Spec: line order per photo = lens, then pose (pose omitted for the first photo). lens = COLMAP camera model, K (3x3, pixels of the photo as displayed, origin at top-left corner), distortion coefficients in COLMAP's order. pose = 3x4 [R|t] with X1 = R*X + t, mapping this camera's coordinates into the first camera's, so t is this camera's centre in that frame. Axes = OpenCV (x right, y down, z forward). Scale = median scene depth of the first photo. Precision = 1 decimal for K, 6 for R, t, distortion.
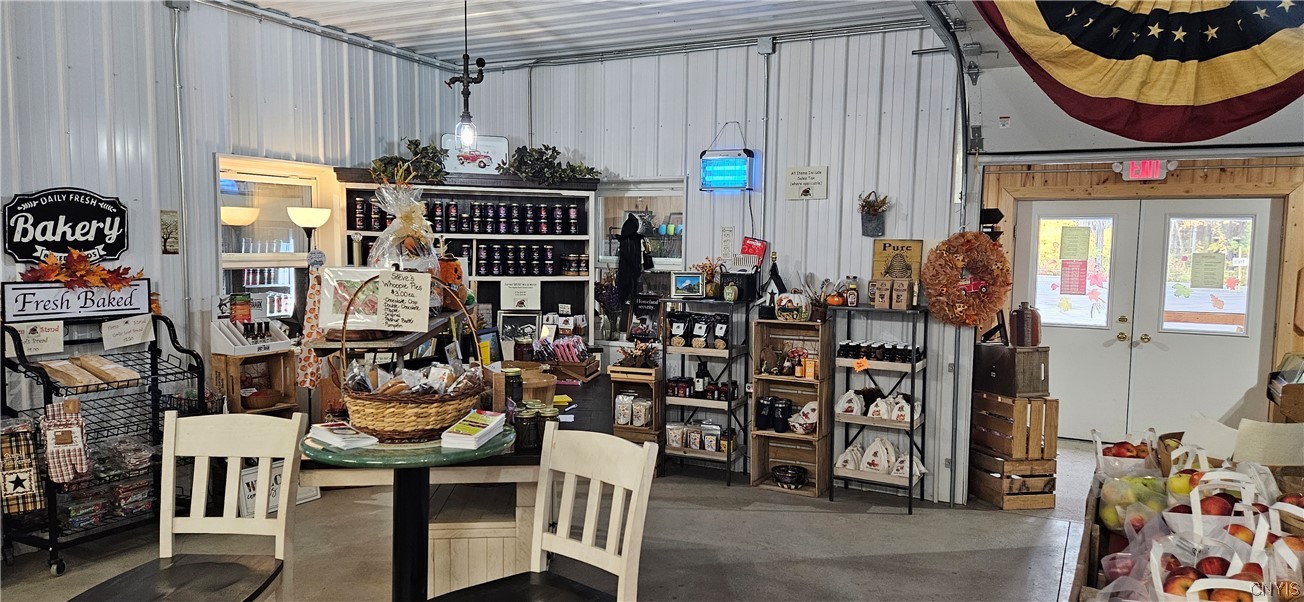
lens RADIAL K [[872.4, 0, 664.1], [0, 872.4, 322.4], [0, 0, 1]] dist [0.049297, -0.029679]
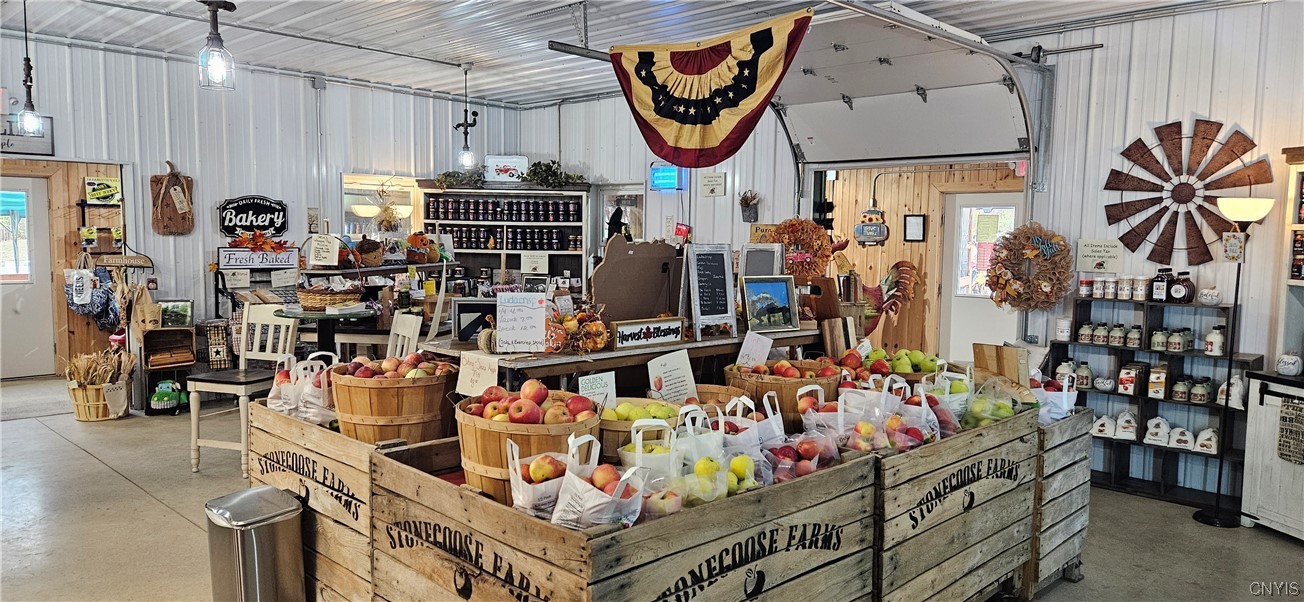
lens RADIAL K [[872.4, 0, 650.8], [0, 872.4, 307.0], [0, 0, 1]] dist [0.049297, -0.029679]
pose [[0.956230, 0.025481, -0.291505, 0.471150], [-0.028256, 0.999587, -0.005312, 0.045945], [0.291249, 0.013316, 0.956555, -0.354552]]
